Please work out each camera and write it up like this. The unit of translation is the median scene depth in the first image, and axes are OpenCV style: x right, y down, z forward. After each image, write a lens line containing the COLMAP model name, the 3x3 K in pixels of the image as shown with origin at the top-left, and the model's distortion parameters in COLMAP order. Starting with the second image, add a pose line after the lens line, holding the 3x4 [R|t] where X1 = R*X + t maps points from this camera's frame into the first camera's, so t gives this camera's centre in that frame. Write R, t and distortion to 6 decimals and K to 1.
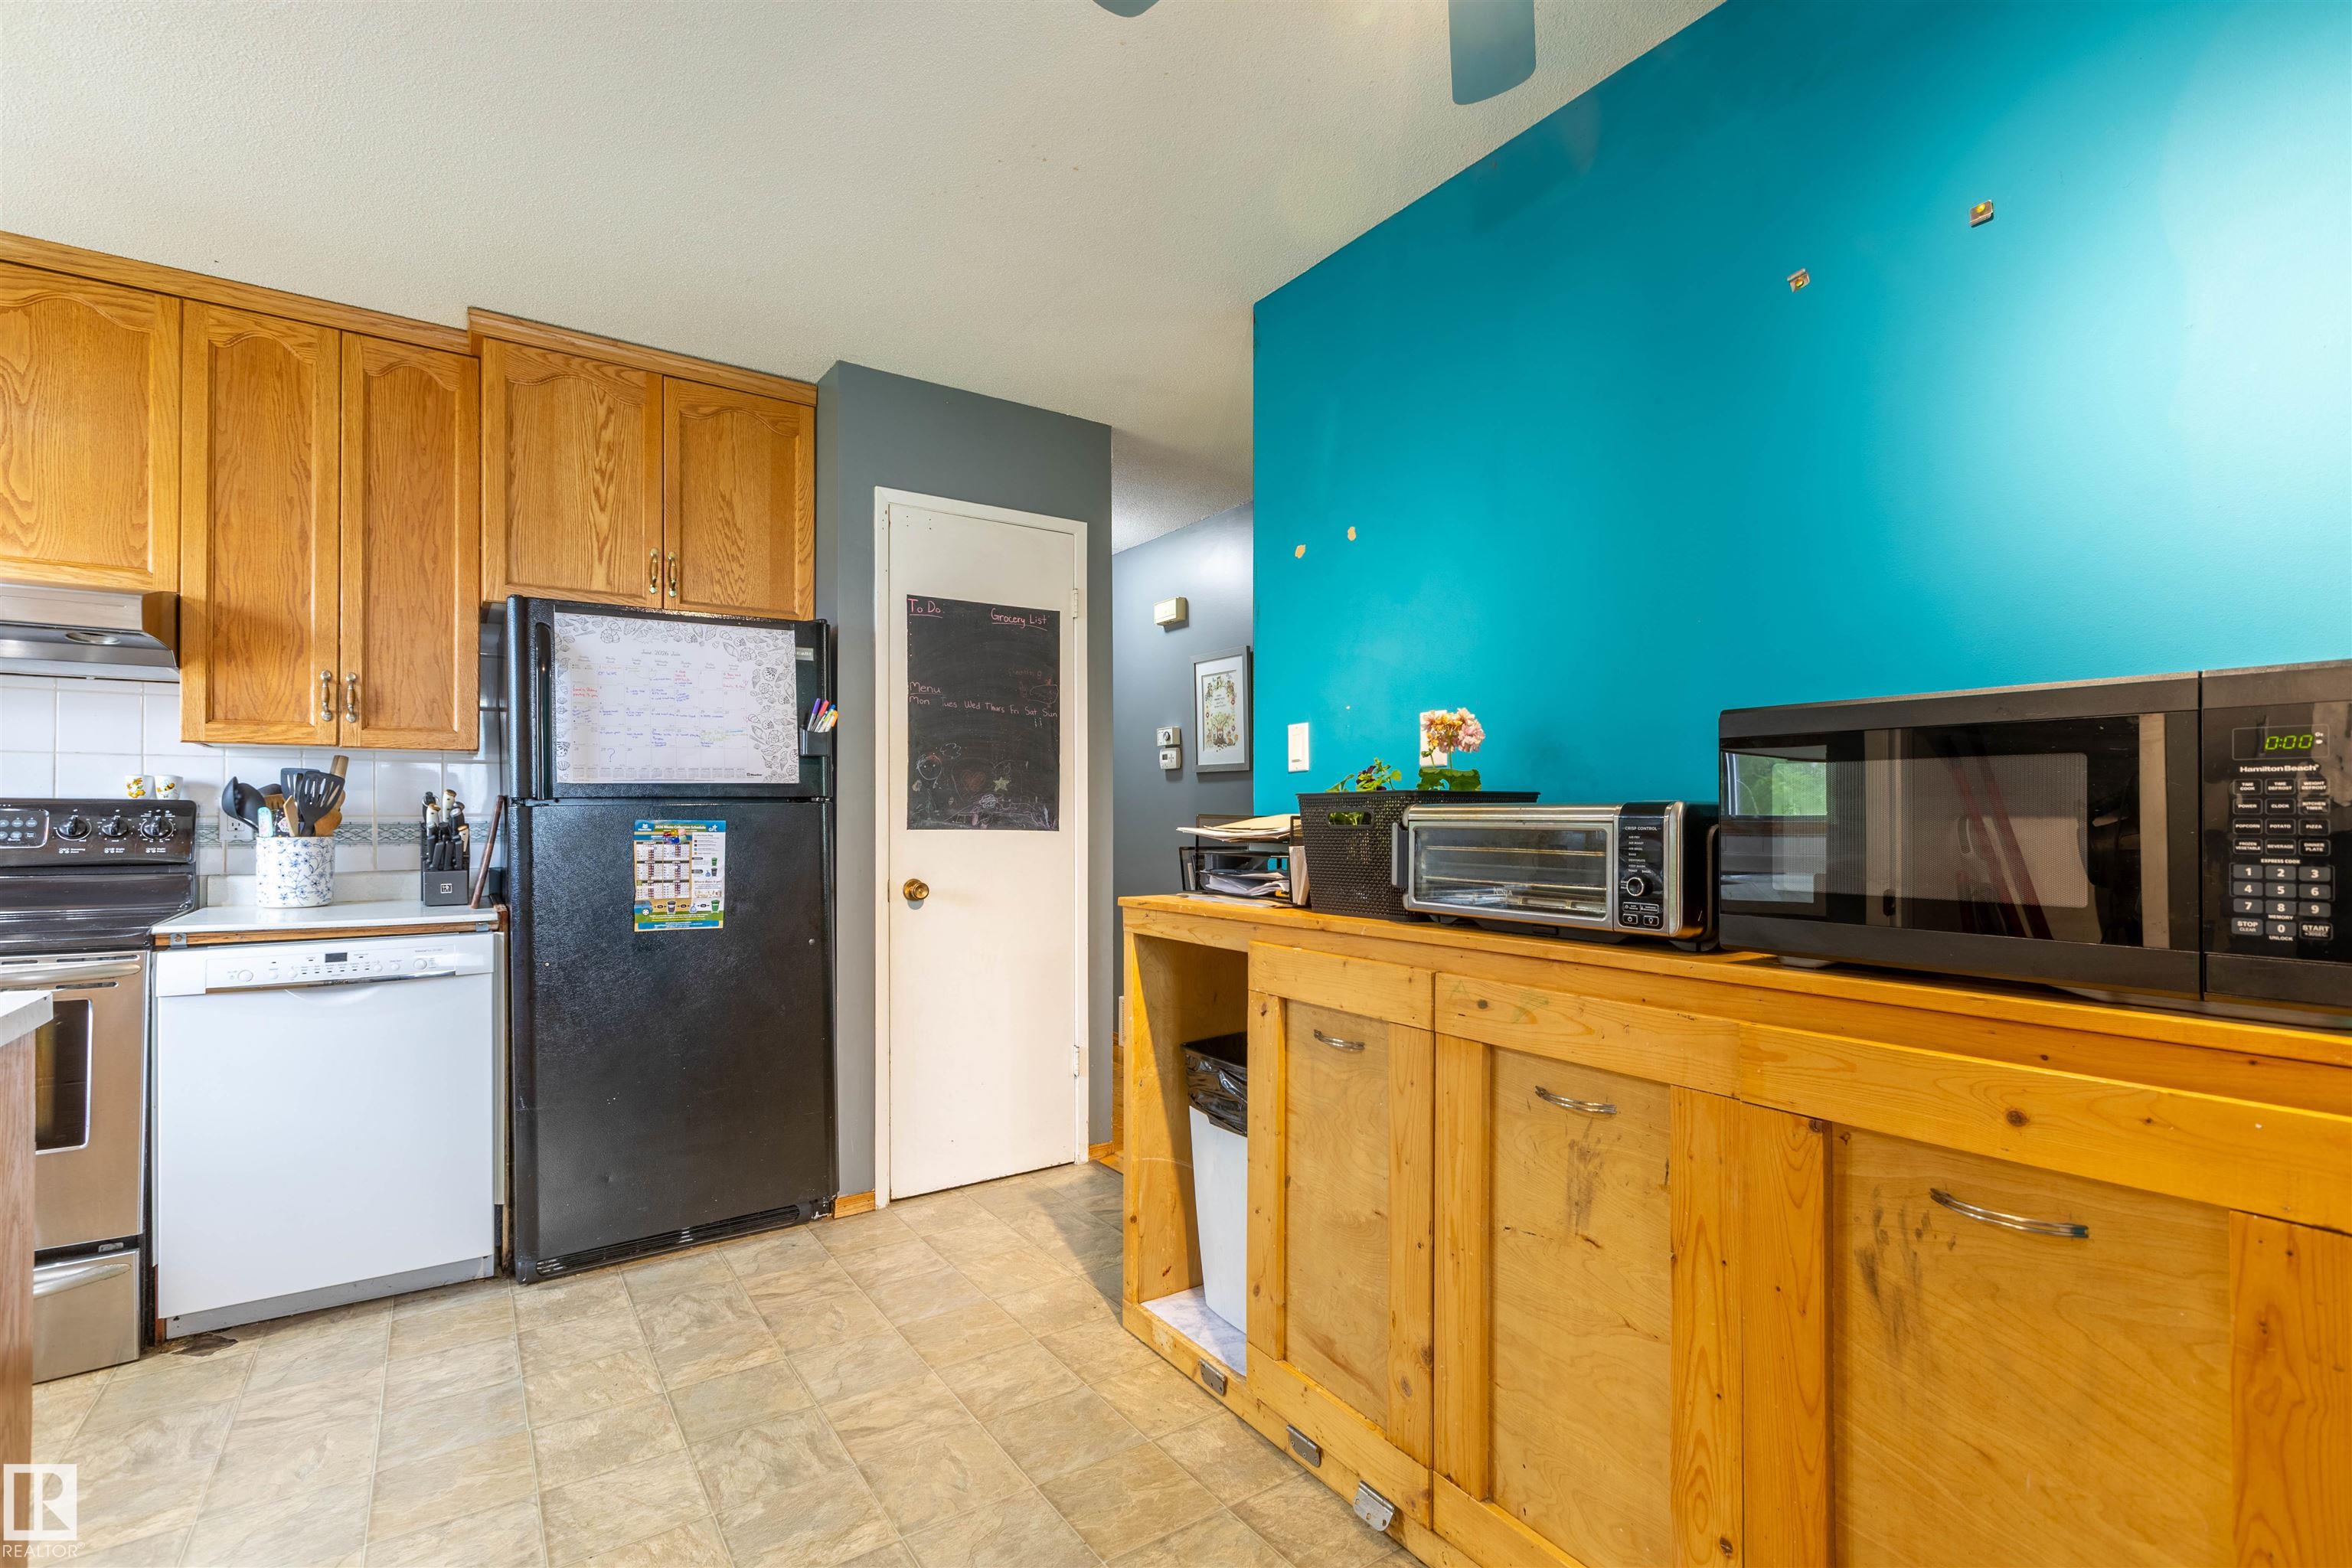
lens RADIAL K [[1080.4, 0, 1196.1], [0, 1080.4, 822.9], [0, 0, 1]] dist [-0.000228, -0.000976]
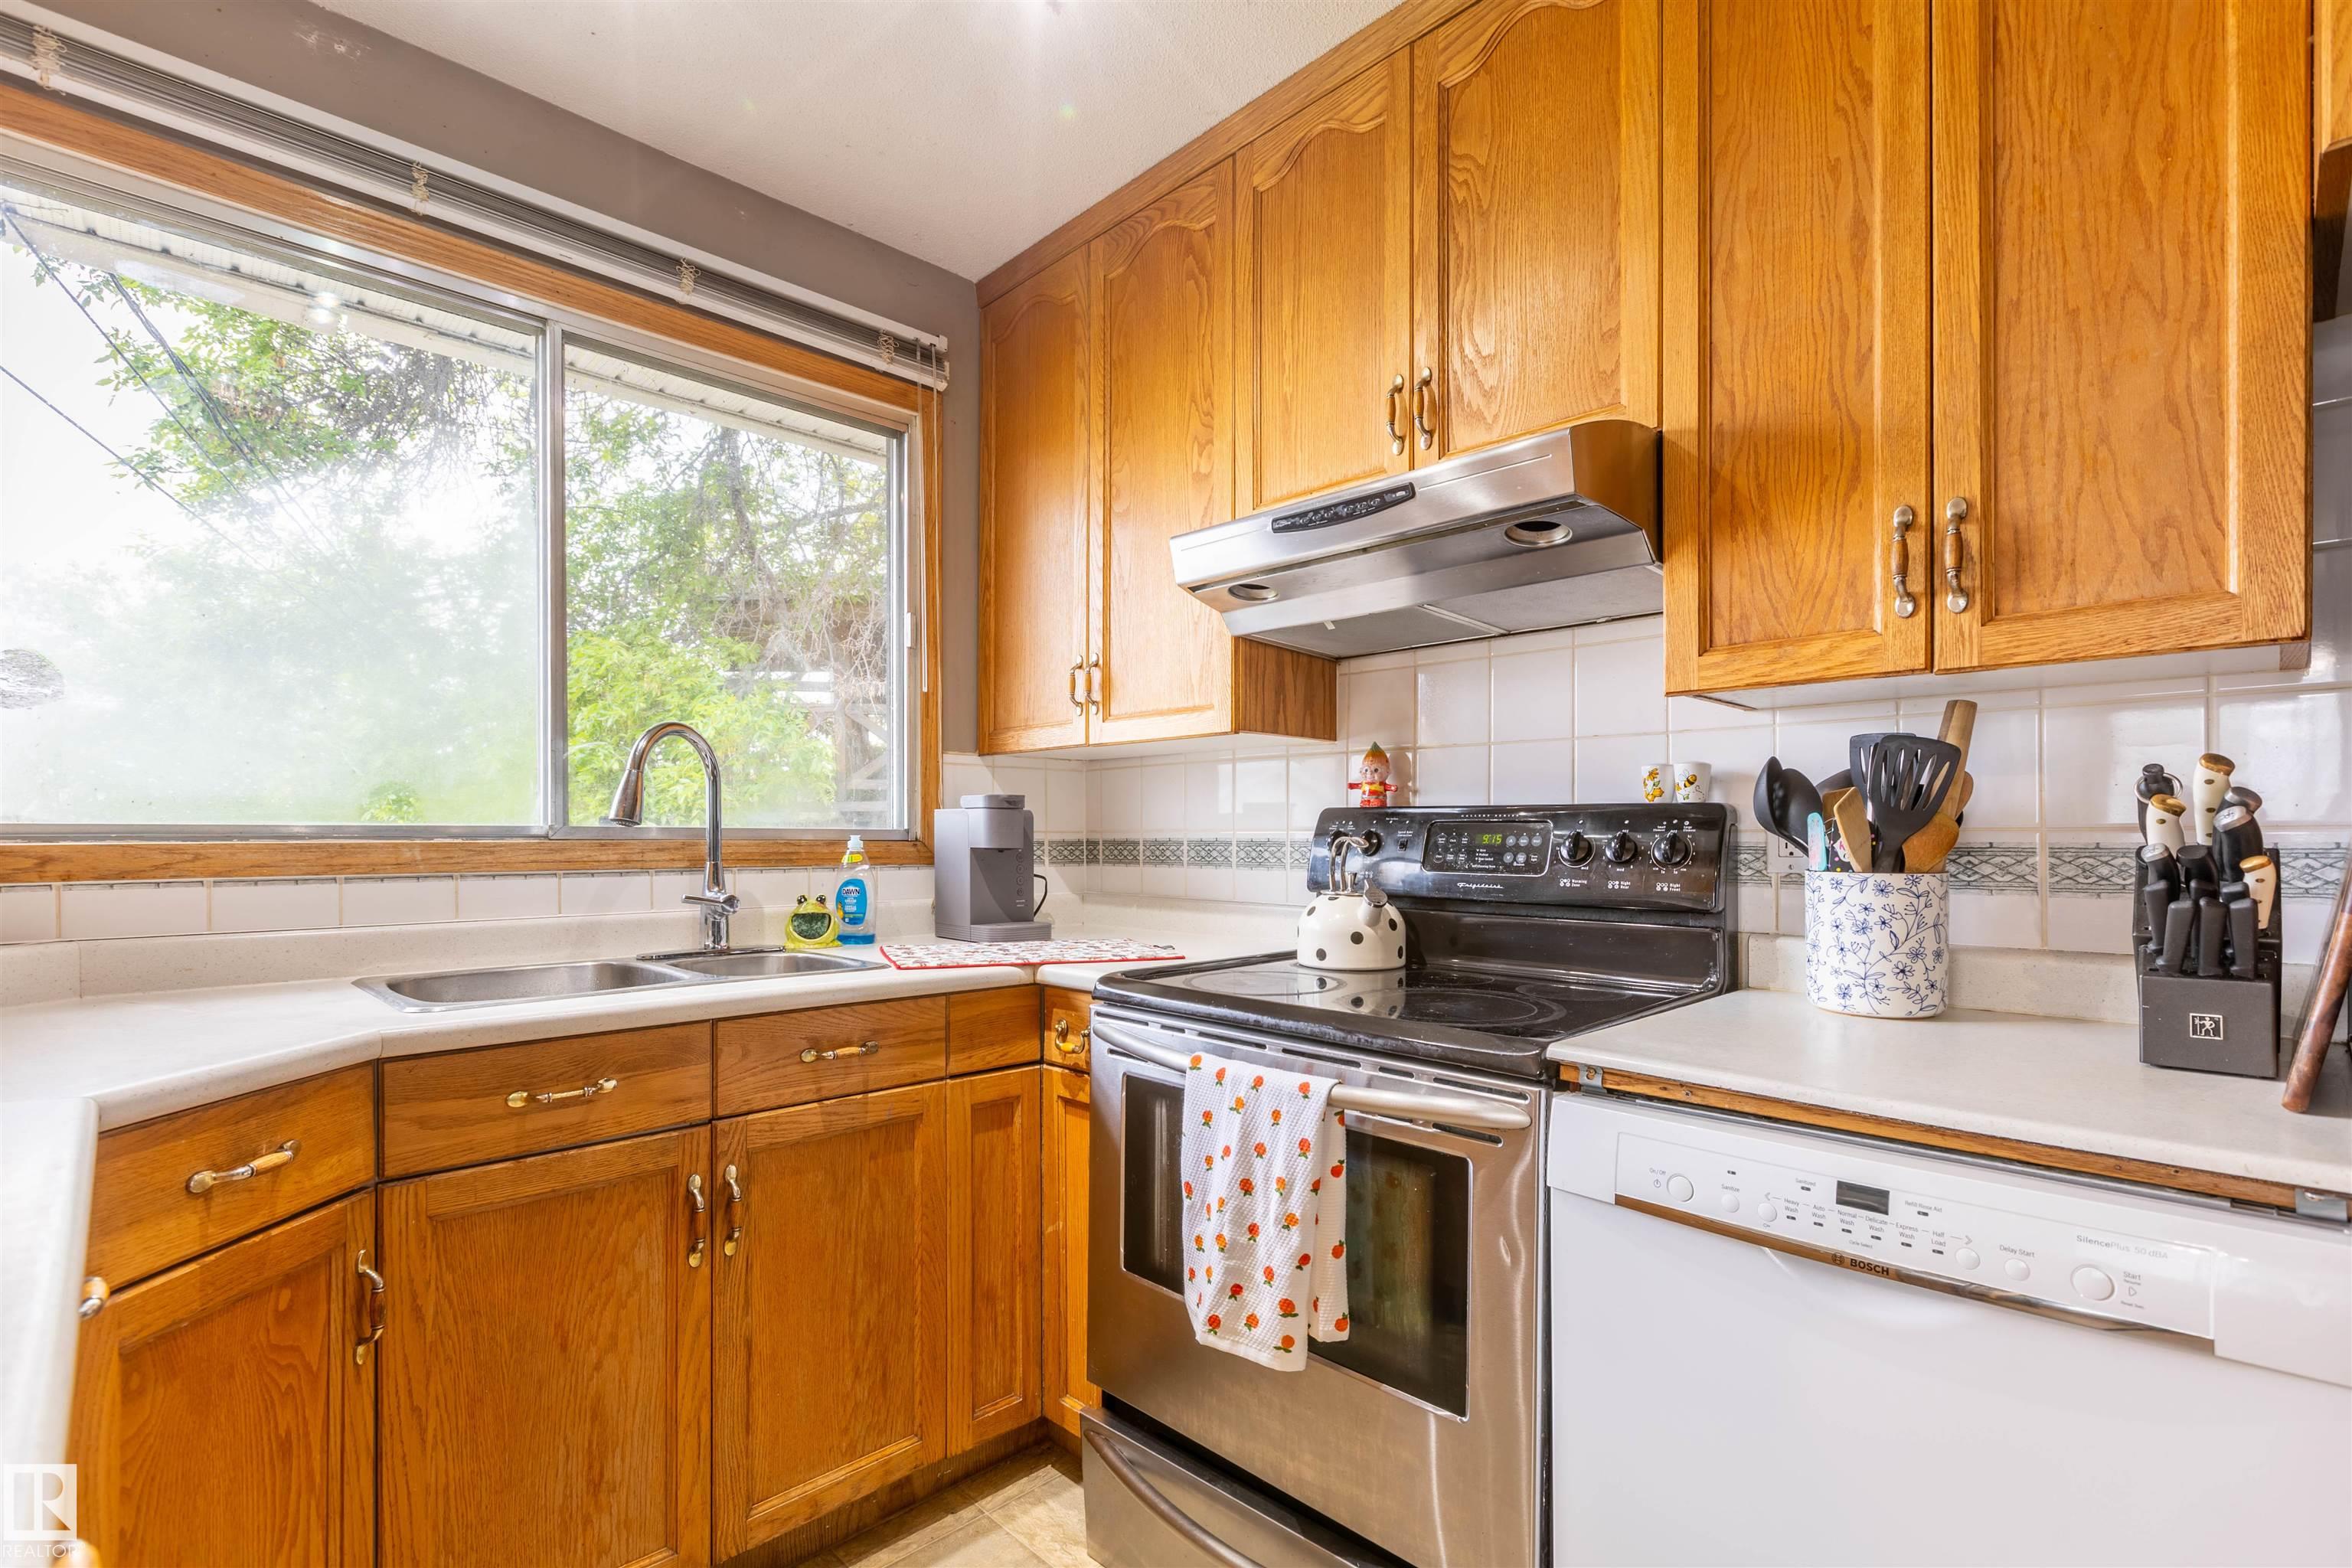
lens RADIAL K [[1080.4, 0, 1196.1], [0, 1080.4, 822.9], [0, 0, 1]] dist [-0.000228, -0.000976]
pose [[0.174510, -0.009352, -0.984611, -0.409119], [-0.006126, 0.999925, -0.010583, -0.002408], [0.984636, 0.007879, 0.174440, 0.622818]]
